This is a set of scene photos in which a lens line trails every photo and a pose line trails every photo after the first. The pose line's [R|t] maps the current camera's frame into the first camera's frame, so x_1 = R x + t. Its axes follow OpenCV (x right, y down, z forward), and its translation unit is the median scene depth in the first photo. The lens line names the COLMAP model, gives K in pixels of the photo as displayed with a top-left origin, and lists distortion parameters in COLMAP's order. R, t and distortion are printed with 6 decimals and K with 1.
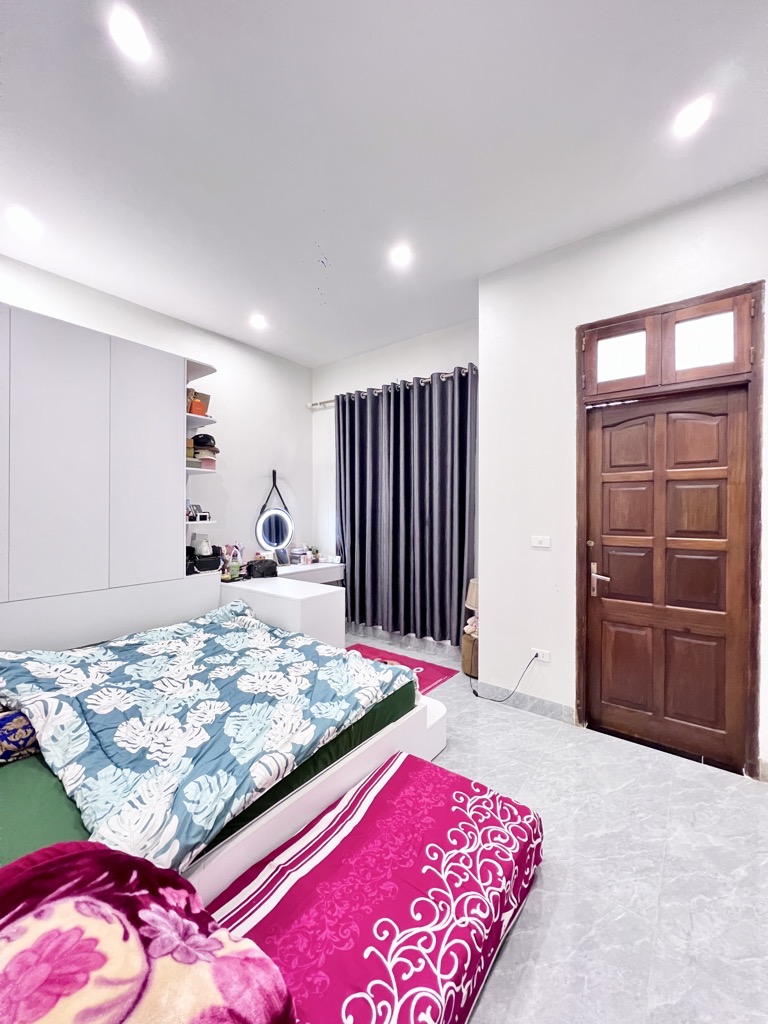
lens RADIAL K [[408.5, 0, 387.3], [0, 408.5, 508.7], [0, 0, 1]] dist [-0.003021, 0.000781]
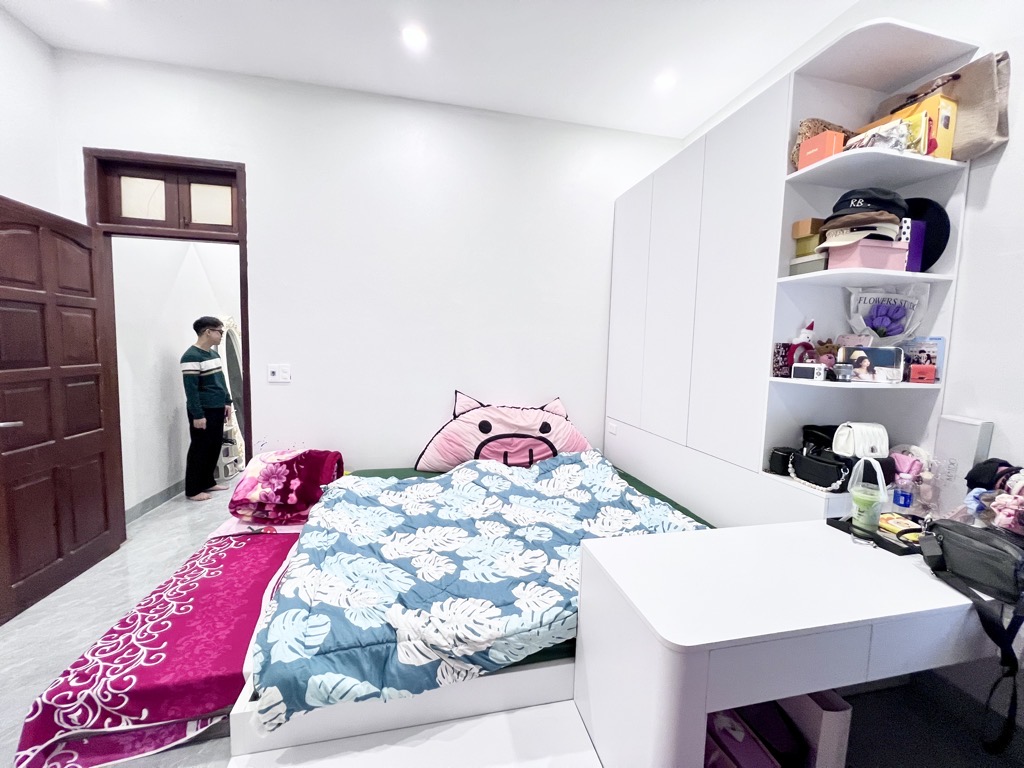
lens RADIAL K [[408.5, 0, 507.1], [0, 408.5, 383.4], [0, 0, 1]] dist [-0.003021, 0.000781]
pose [[-0.651661, 0.044569, -0.757200, 0.223297], [-0.029084, 0.996070, 0.083659, 0.006586], [0.757952, 0.076540, -0.647804, 1.454063]]
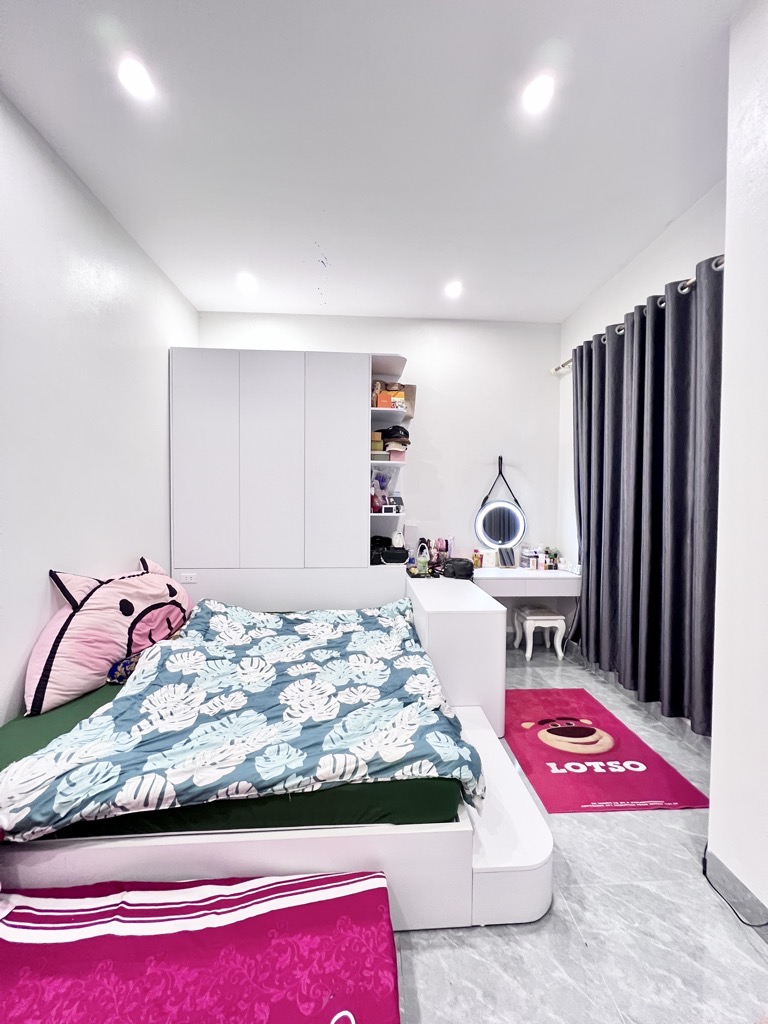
lens RADIAL K [[408.5, 0, 389.0], [0, 408.5, 509.5], [0, 0, 1]] dist [-0.003021, 0.000781]
pose [[0.652789, 0.023914, -0.757162, 0.428101], [-0.004280, 0.999602, 0.027882, -0.009405], [0.757528, -0.014961, 0.652632, 0.480455]]
